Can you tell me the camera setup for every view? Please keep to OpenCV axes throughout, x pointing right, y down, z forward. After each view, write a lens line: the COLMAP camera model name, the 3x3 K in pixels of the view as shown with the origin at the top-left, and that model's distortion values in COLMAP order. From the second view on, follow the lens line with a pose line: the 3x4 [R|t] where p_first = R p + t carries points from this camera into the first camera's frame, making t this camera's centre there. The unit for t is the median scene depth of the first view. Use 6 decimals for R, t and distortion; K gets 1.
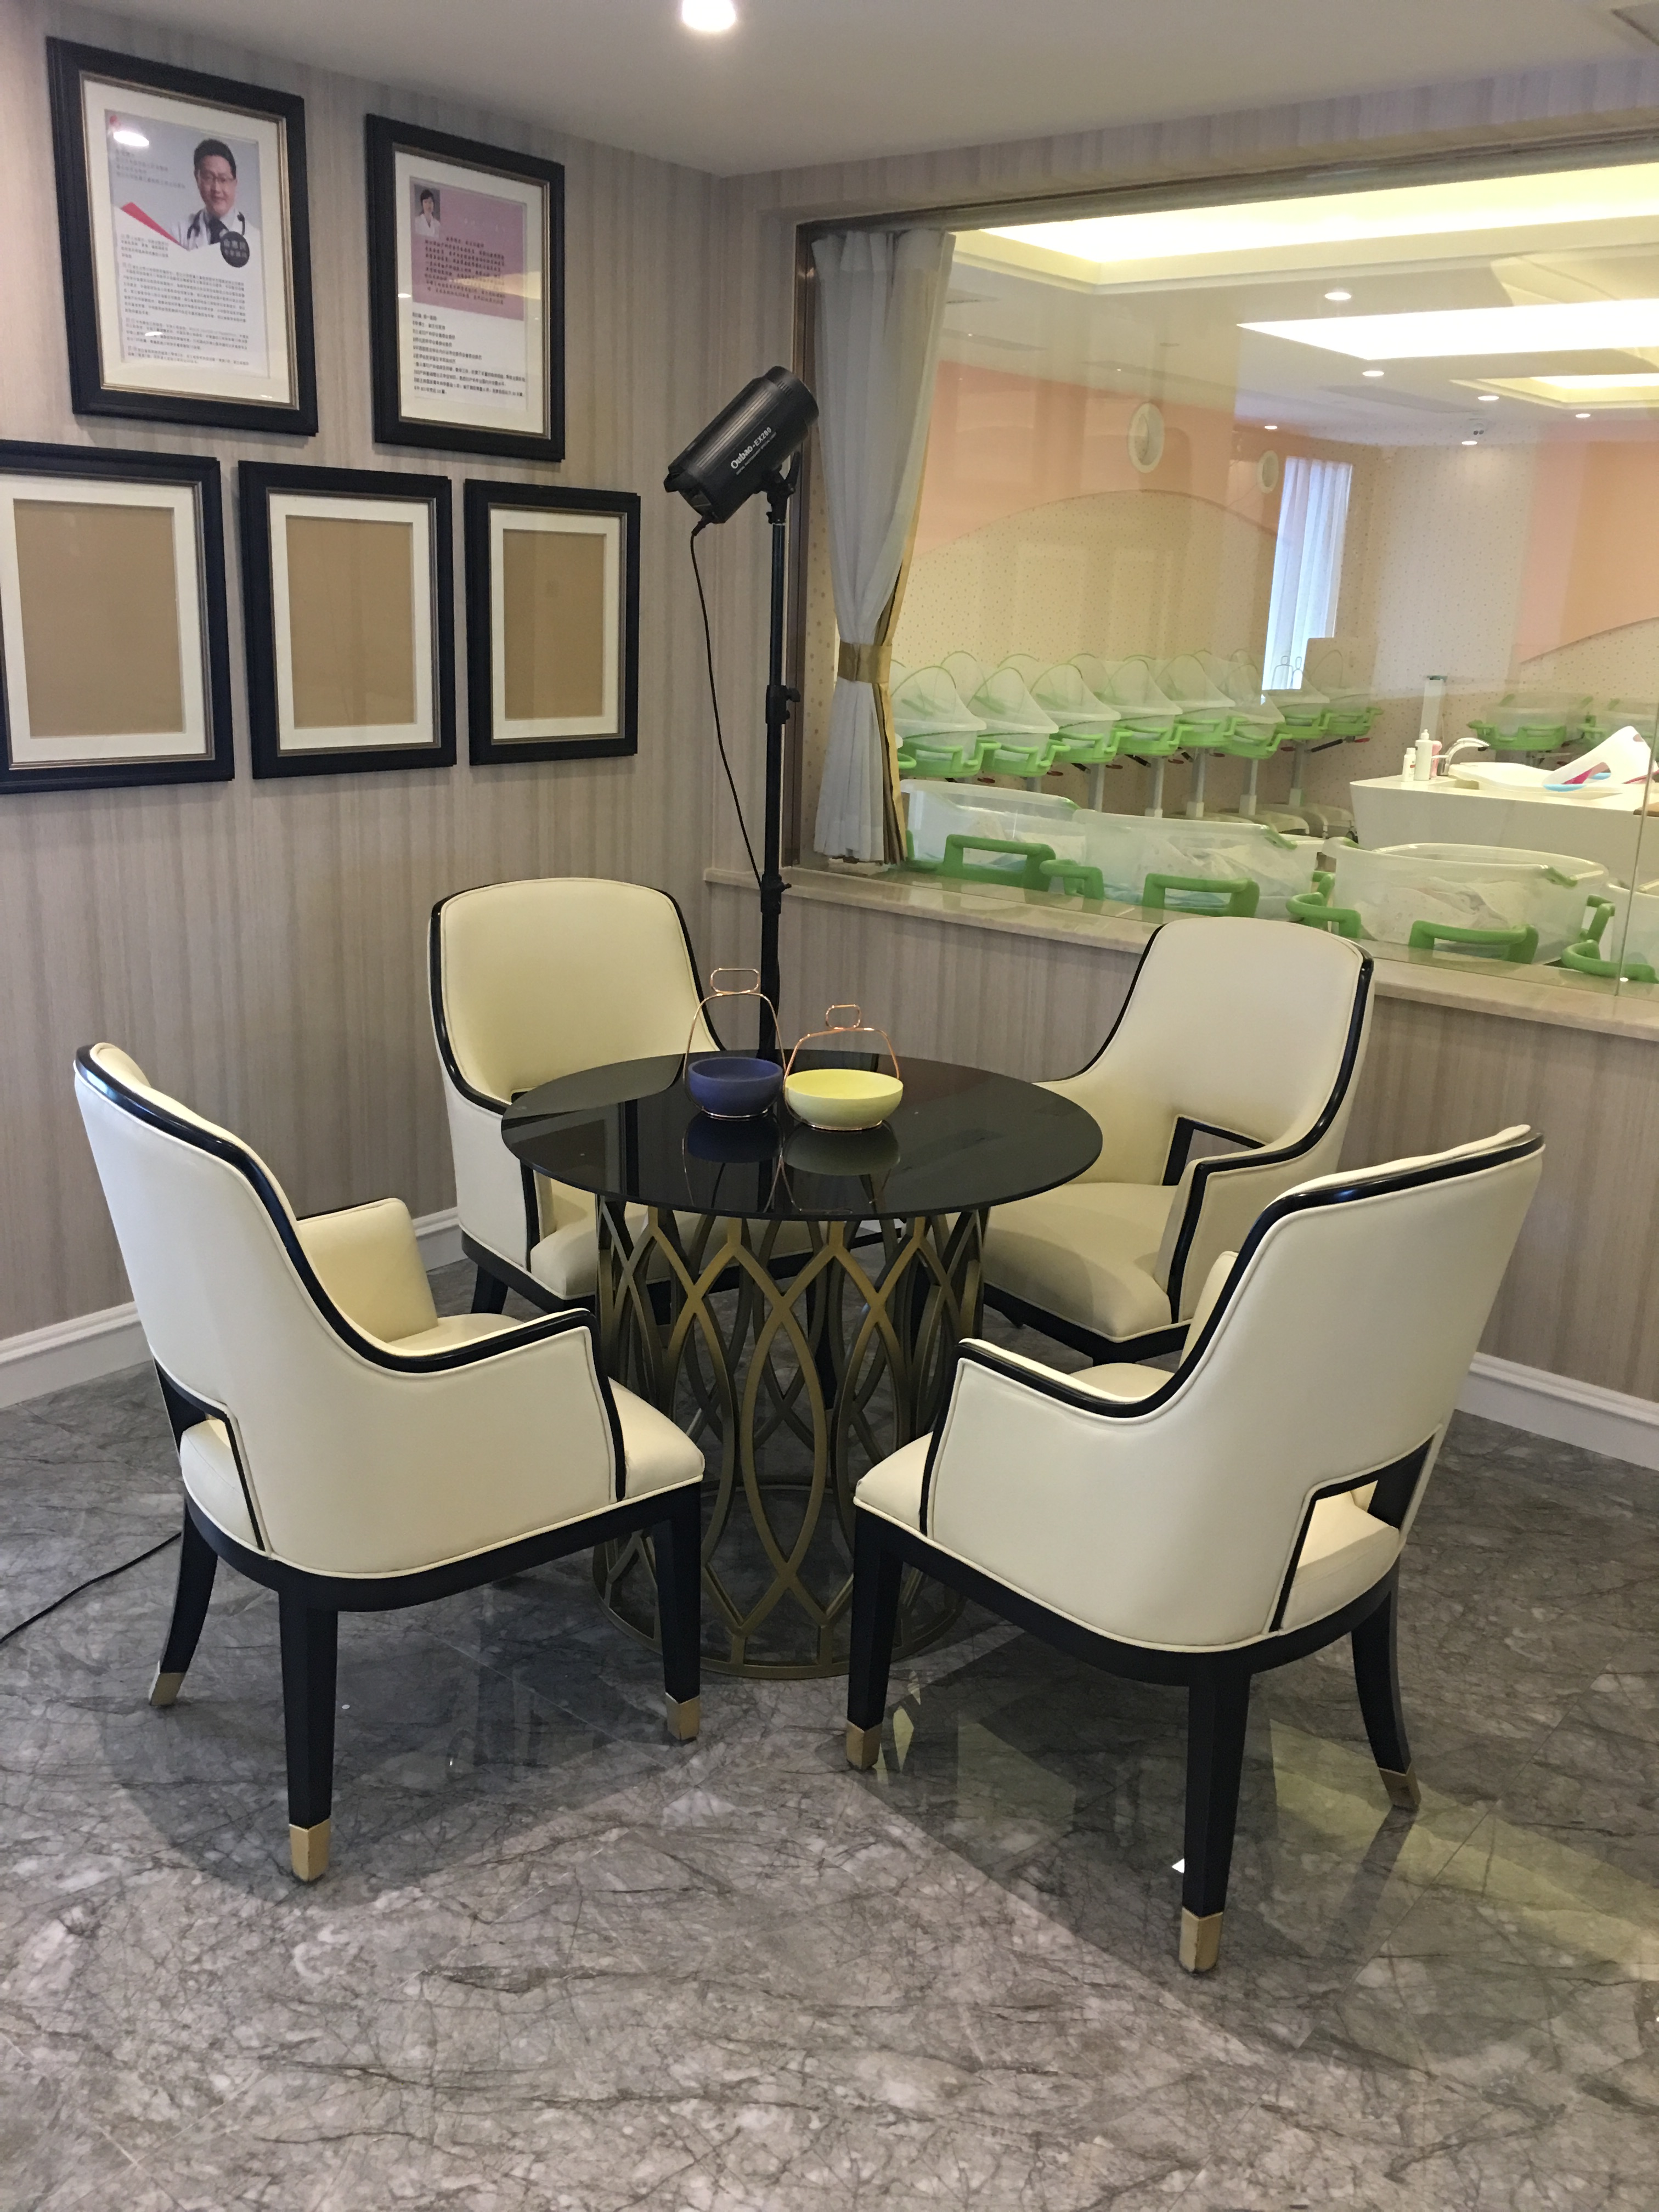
lens RADIAL K [[1880.5, 0, 829.5], [0, 1880.5, 1106.0], [0, 0, 1]] dist [0.000637, 0.000467]
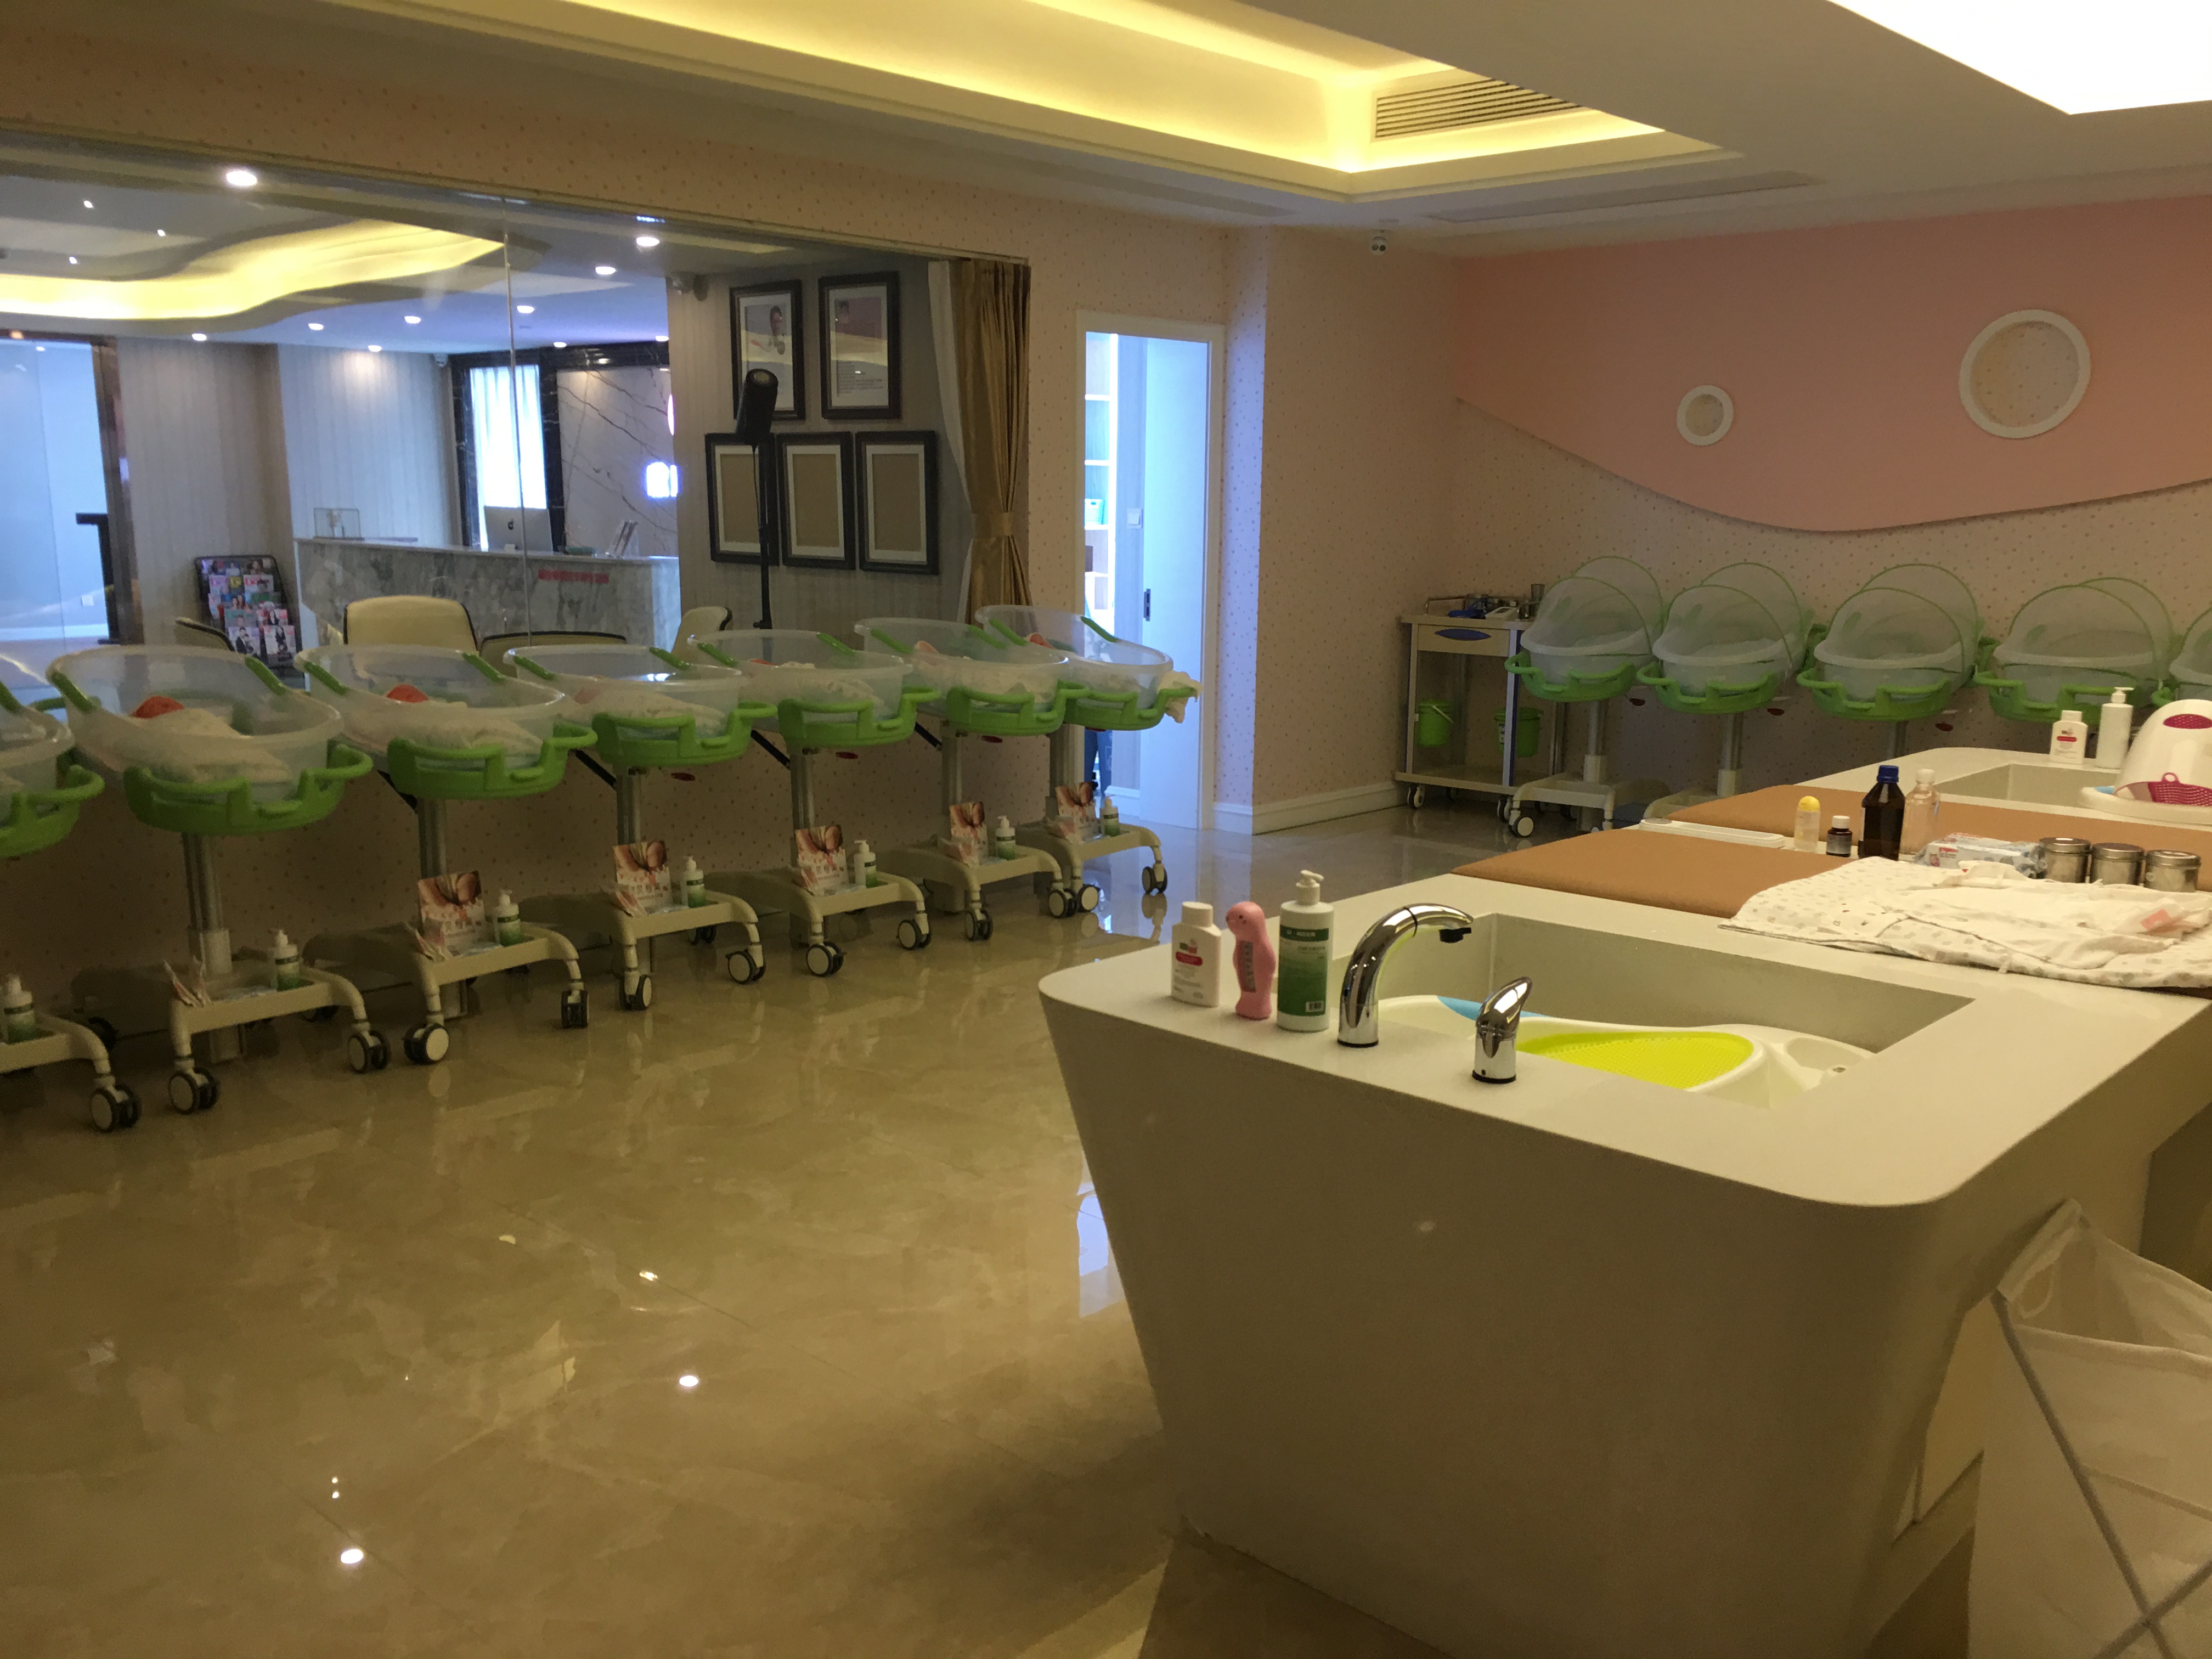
lens RADIAL K [[1880.5, 0, 1106.0], [0, 1880.5, 829.5], [0, 0, 1]] dist [0.000637, 0.000467]
pose [[-0.060057, 0.146793, -0.987342, 1.882808], [-0.280538, 0.946778, 0.157826, -0.323874], [0.957962, 0.286466, -0.015680, 1.422210]]
